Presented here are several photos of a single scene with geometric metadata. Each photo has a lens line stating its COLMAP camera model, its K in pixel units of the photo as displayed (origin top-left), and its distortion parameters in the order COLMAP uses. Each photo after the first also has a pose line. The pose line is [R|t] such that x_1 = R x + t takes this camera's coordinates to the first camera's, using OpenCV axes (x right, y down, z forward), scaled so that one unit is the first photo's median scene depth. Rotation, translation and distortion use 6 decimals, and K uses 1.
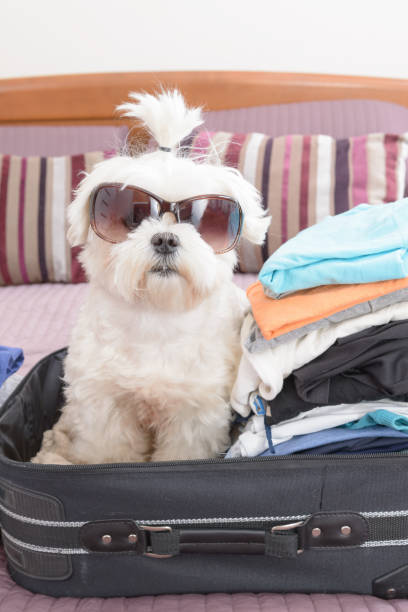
lens RADIAL K [[815.8, 0, 207.2], [0, 815.8, 312.1], [0, 0, 1]] dist [0.004255, 0.000000]
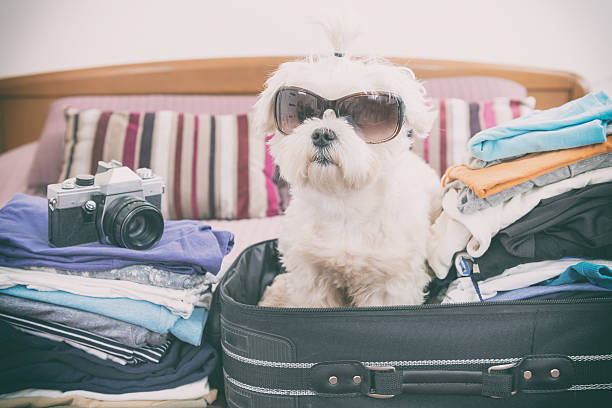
lens RADIAL K [[732.0, 0, 296.9], [0, 732.0, 177.7], [0, 0, 1]] dist [0.012735, 0.000000]
pose [[0.999779, 0.019006, -0.008982, -0.167538], [-0.020272, 0.984743, -0.172829, 0.180218], [0.005560, 0.172973, 0.984911, -0.017922]]
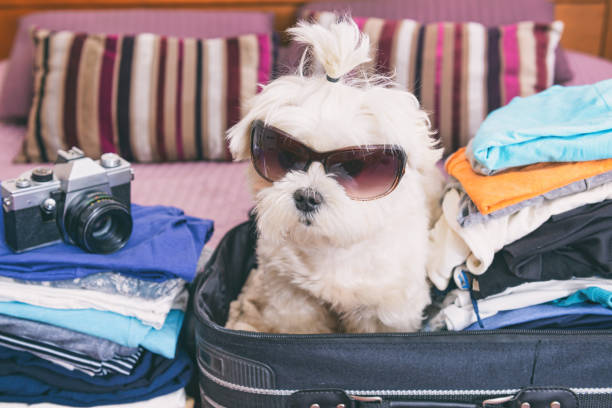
lens RADIAL K [[800.3, 0, 295.0], [0, 800.3, 178.5], [0, 0, 1]] dist [-0.007190, 0.000000]
pose [[0.999529, 0.024749, -0.018140, -0.136854], [-0.025207, 0.999358, -0.025445, 0.019103], [0.017499, 0.025890, 0.999512, -0.000652]]
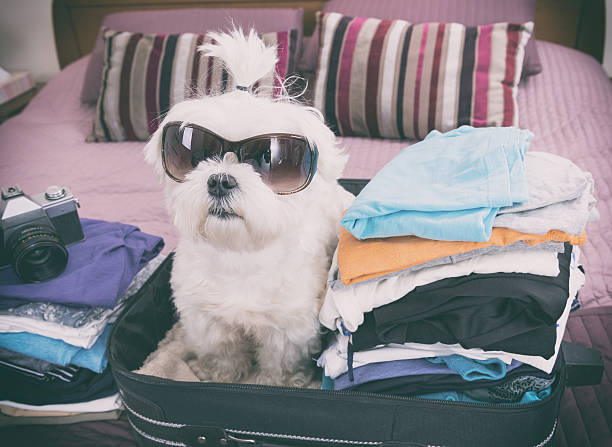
lens RADIAL K [[557.8, 0, 328.3], [0, 557.8, 218.1], [0, 0, 1]] dist [-0.039738, 0.000000]
pose [[0.994331, 0.047105, -0.095331, 0.108824], [-0.030314, 0.984896, 0.170471, -0.158696], [0.101921, -0.166615, 0.980740, 0.317357]]
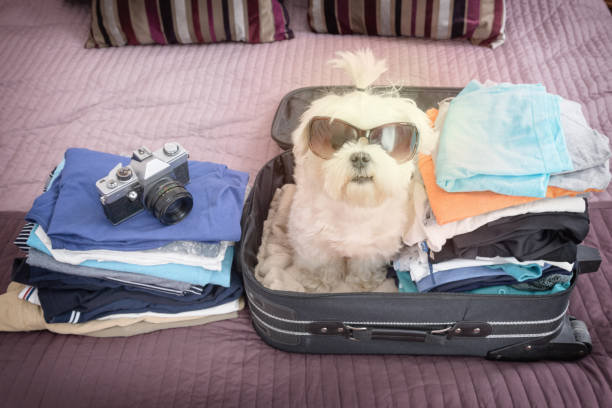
lens RADIAL K [[585.4, 0, 311.4], [0, 585.4, 205.0], [0, 0, 1]] dist [-0.031658, 0.000000]
pose [[0.999995, 0.002136, 0.002434, -0.151360], [-0.002935, 0.915251, 0.402875, -0.399523], [-0.001367, -0.402880, 0.915252, 0.058319]]
